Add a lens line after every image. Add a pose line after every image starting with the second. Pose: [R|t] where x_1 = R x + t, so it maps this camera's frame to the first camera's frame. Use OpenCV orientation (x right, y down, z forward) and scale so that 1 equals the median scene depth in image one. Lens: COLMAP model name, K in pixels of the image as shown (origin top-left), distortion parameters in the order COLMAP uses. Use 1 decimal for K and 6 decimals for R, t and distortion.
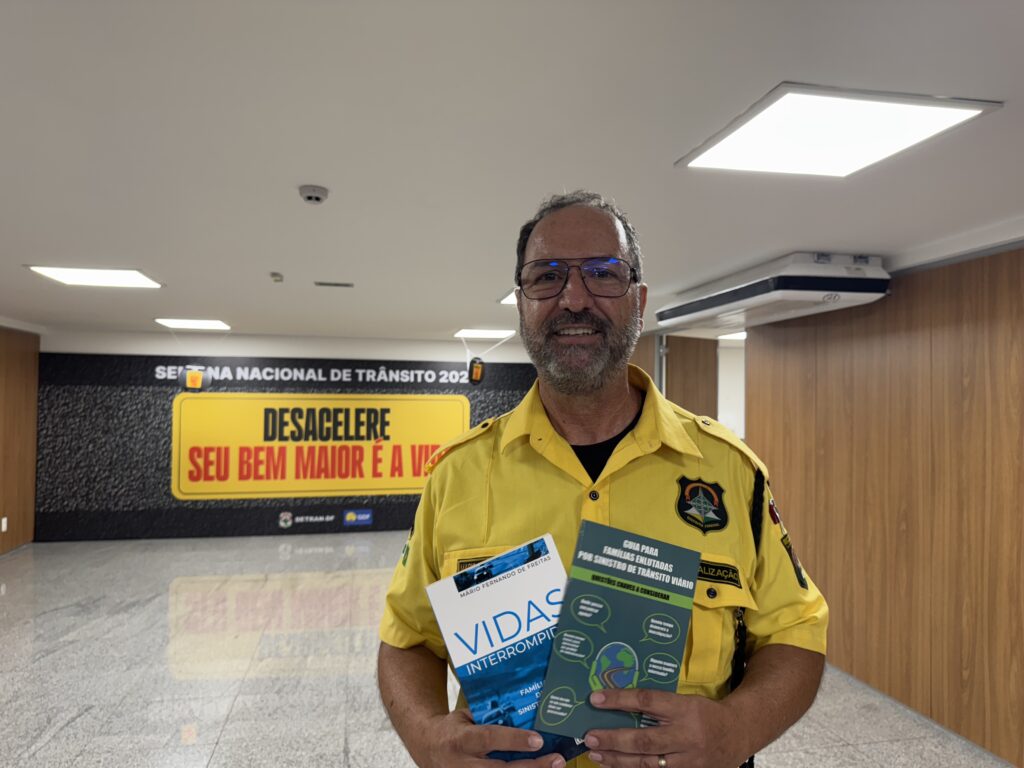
lens RADIAL K [[723.1, 0, 508.3], [0, 723.1, 388.6], [0, 0, 1]] dist [0.188924, -0.379566]
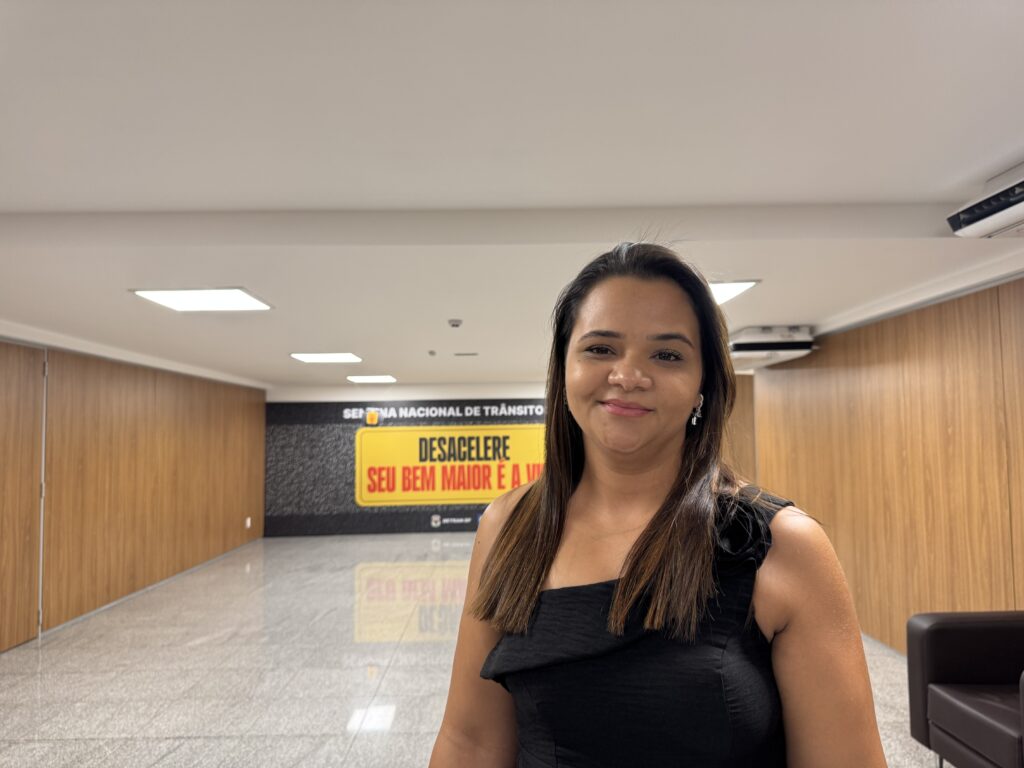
lens RADIAL K [[723.1, 0, 508.3], [0, 723.1, 388.6], [0, 0, 1]] dist [0.188924, -0.379566]
pose [[0.983520, -0.036135, -0.177153, 0.070420], [0.028437, 0.998546, -0.045804, 0.002323], [0.178550, 0.040011, 0.983117, -0.289623]]
